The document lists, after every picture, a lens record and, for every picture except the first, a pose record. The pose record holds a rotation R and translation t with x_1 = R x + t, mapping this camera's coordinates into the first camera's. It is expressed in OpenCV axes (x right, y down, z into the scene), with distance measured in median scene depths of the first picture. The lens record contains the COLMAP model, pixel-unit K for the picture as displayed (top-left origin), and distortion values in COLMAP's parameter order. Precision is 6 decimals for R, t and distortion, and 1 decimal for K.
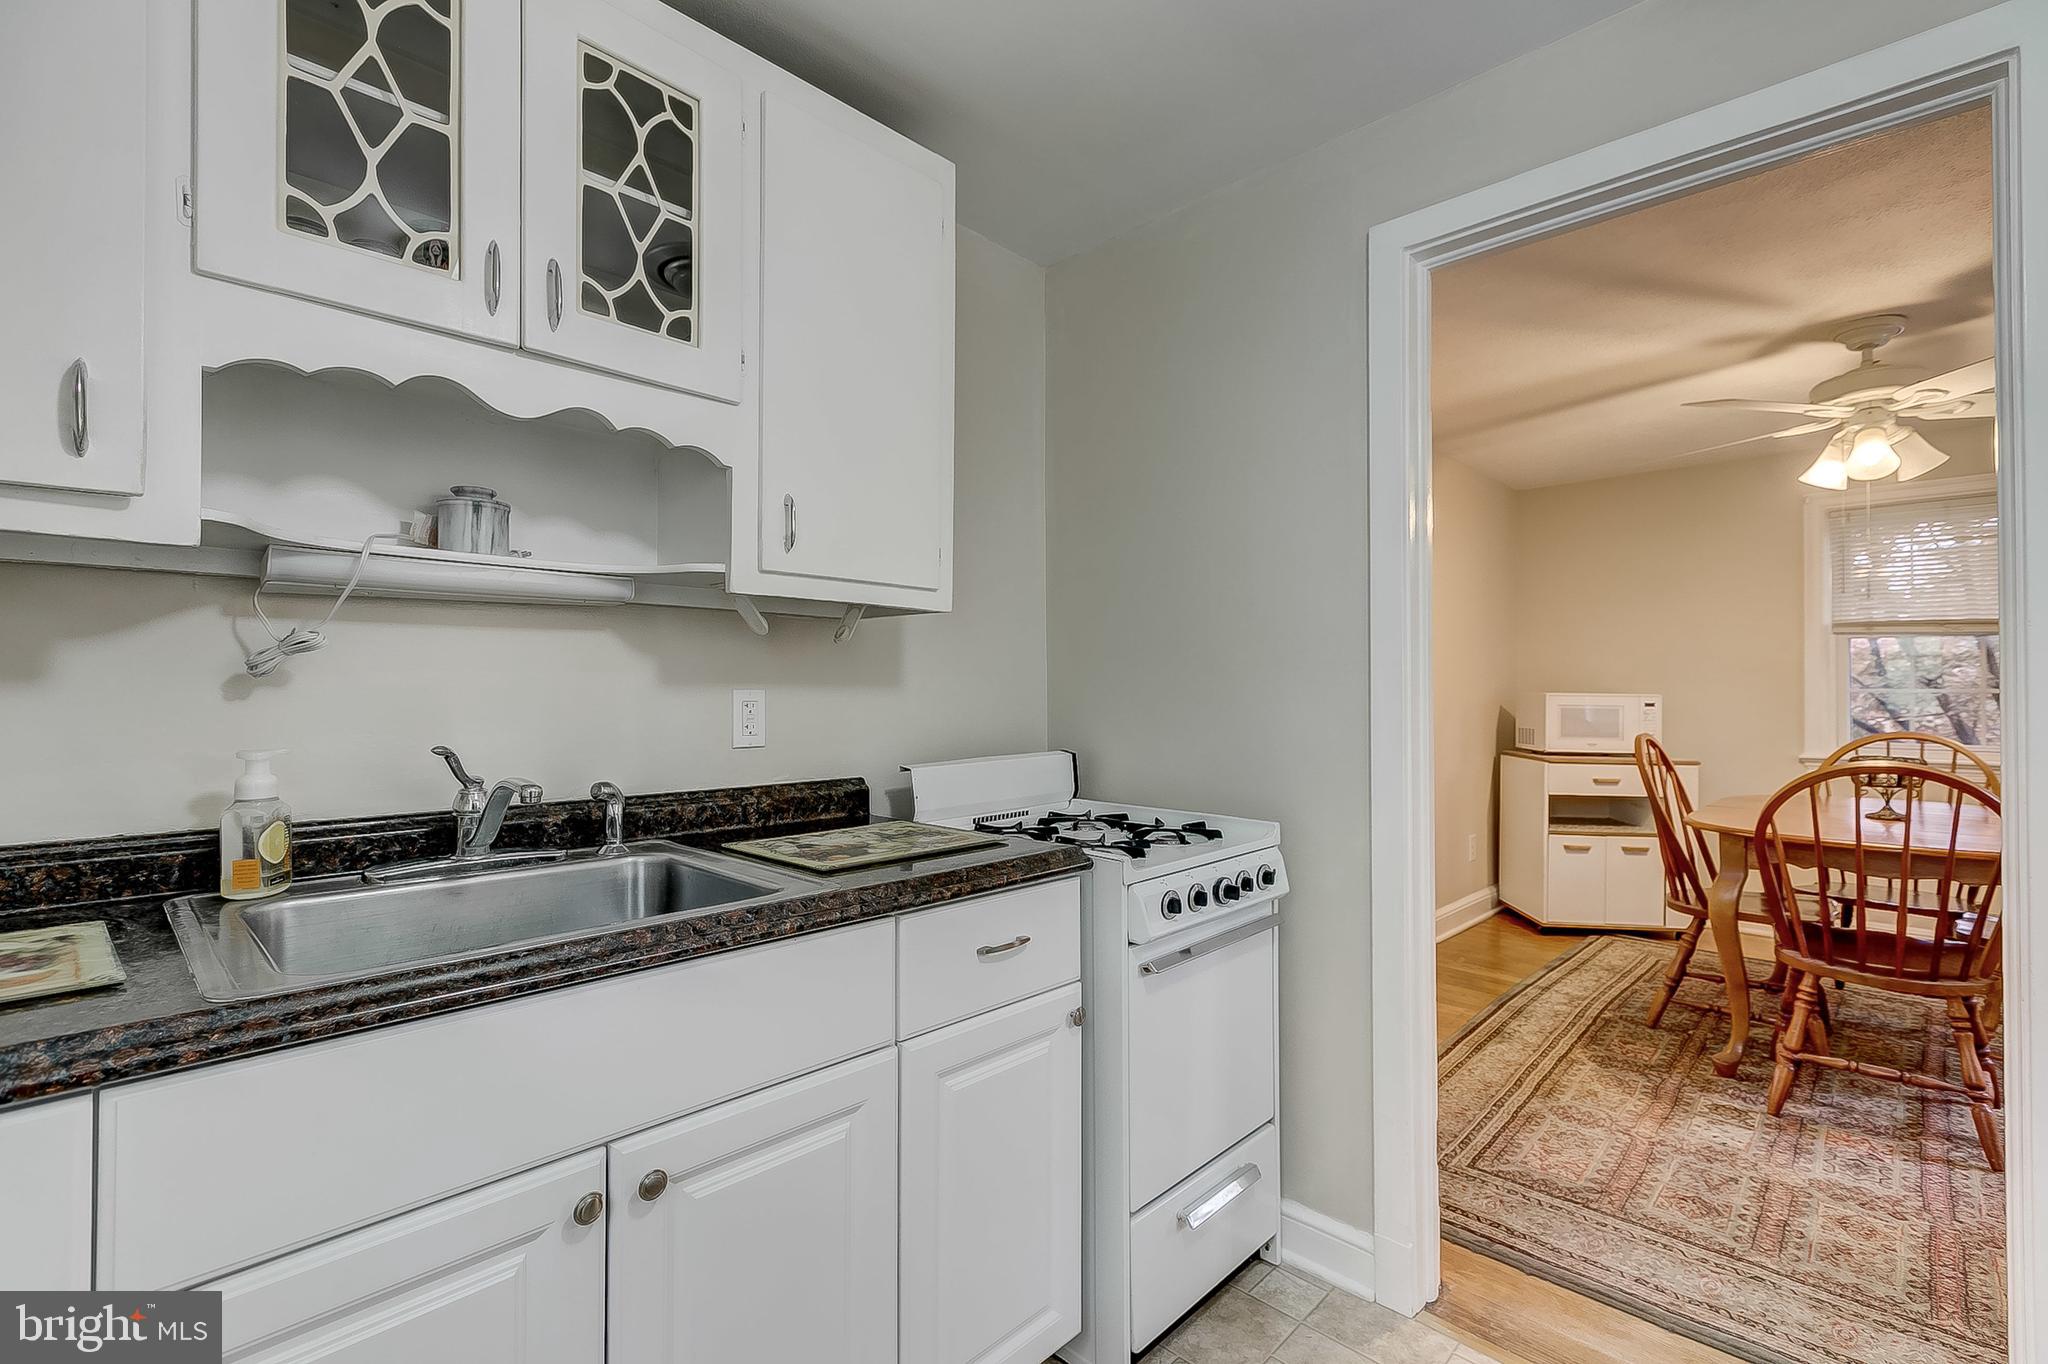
lens RADIAL K [[929.1, 0, 1024.0], [0, 929.1, 682.0], [0, 0, 1]] dist [0.002257, 0.000175]
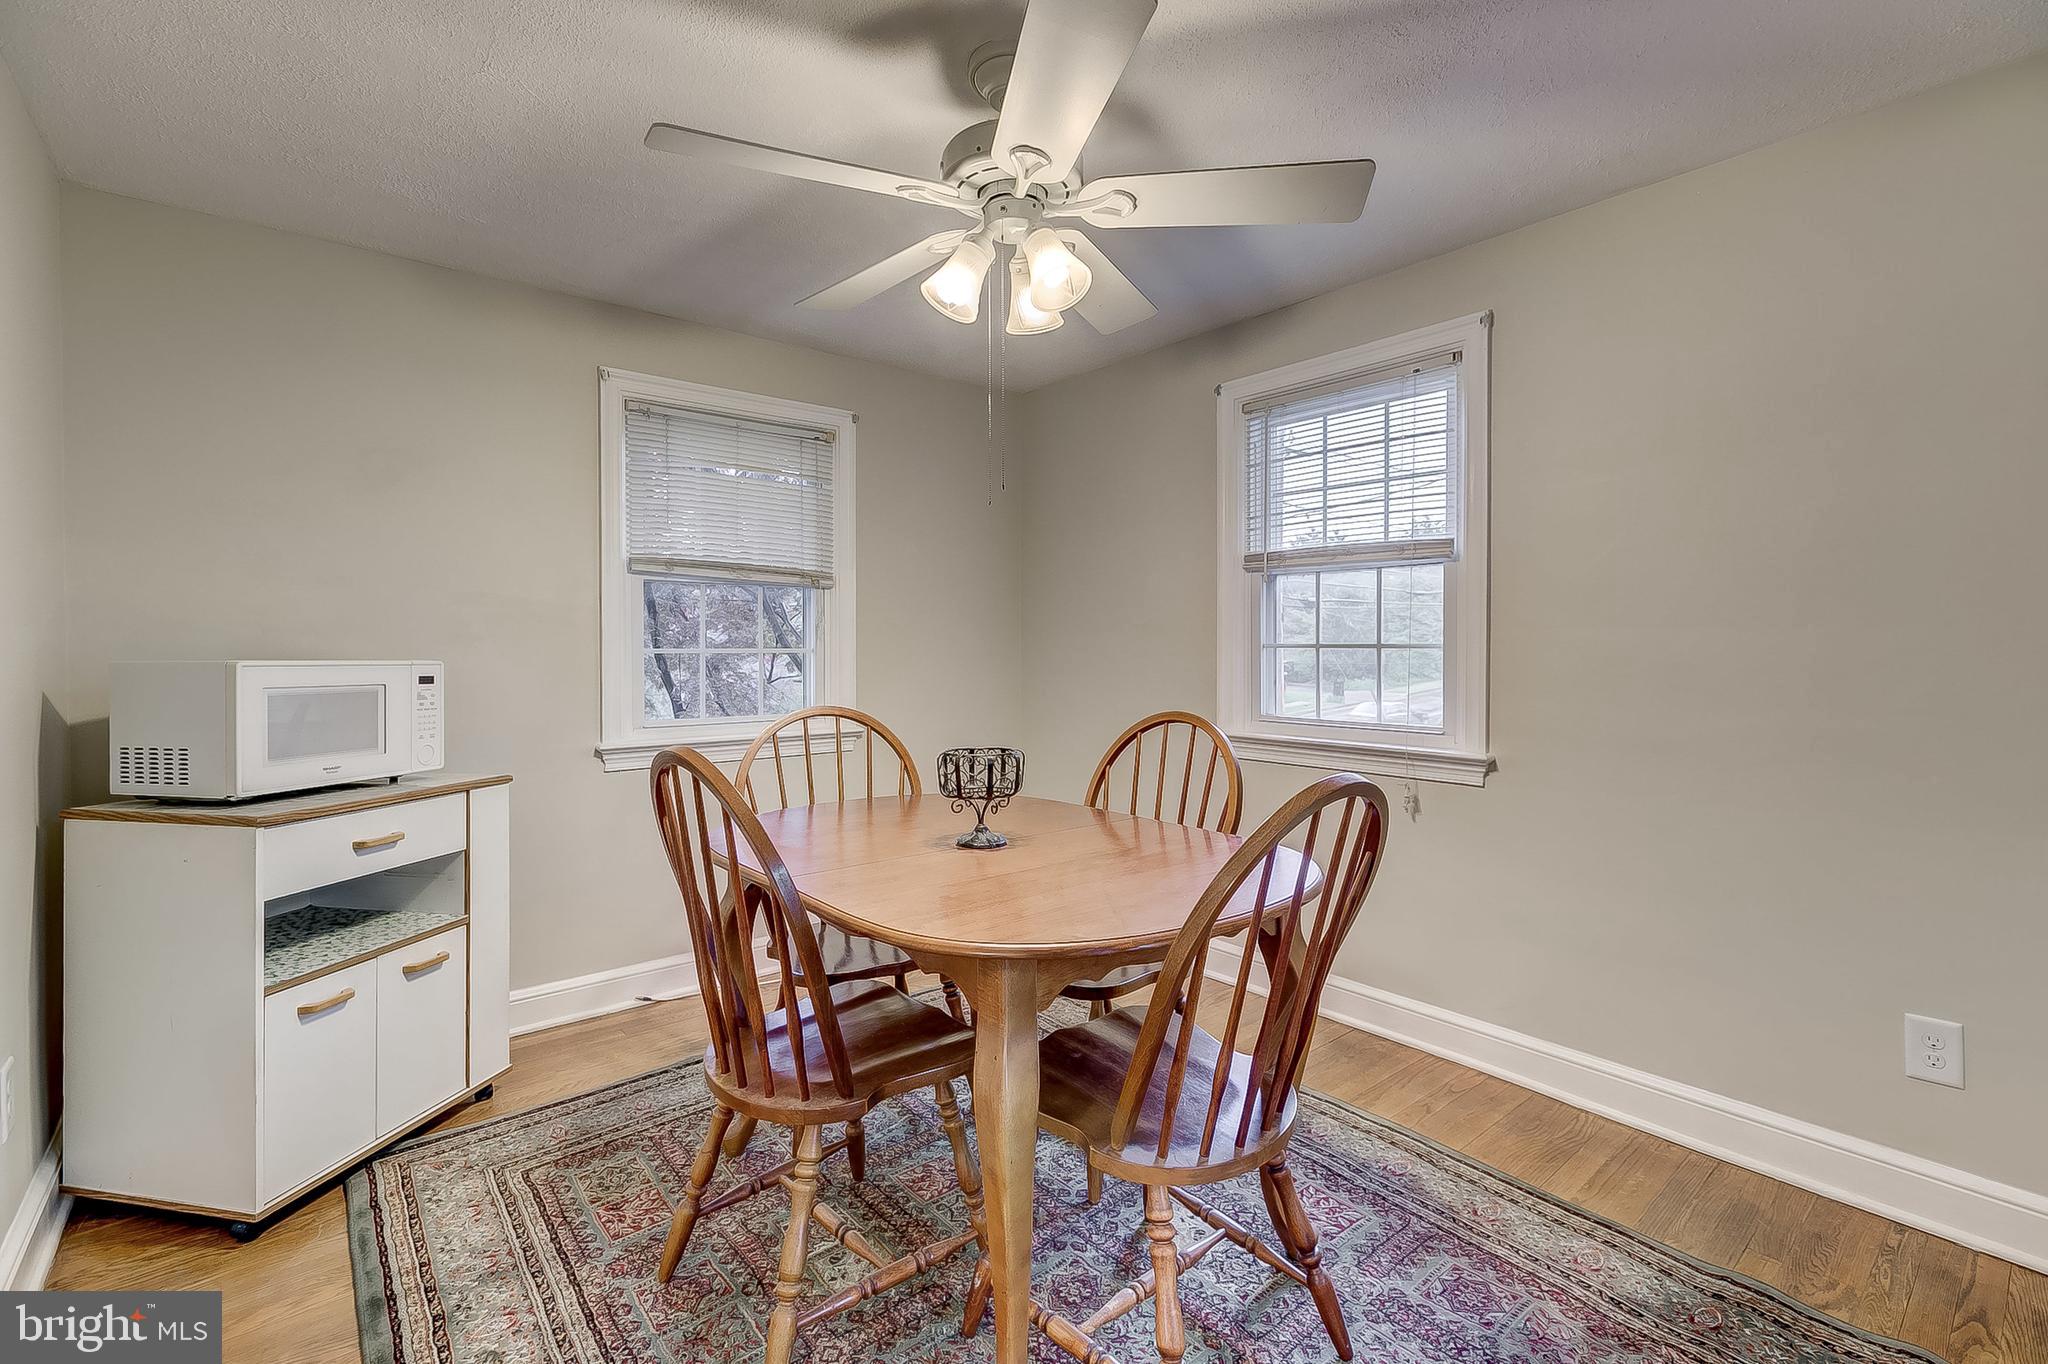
lens RADIAL K [[945.1, 0, 1029.2], [0, 945.1, 645.9], [0, 0, 1]] dist [0.000163, -0.000046]
pose [[0.107339, 0.002214, 0.994220, 0.178977], [-0.005373, 0.999984, -0.001646, 0.004235], [-0.994208, -0.005165, 0.107349, 0.622987]]
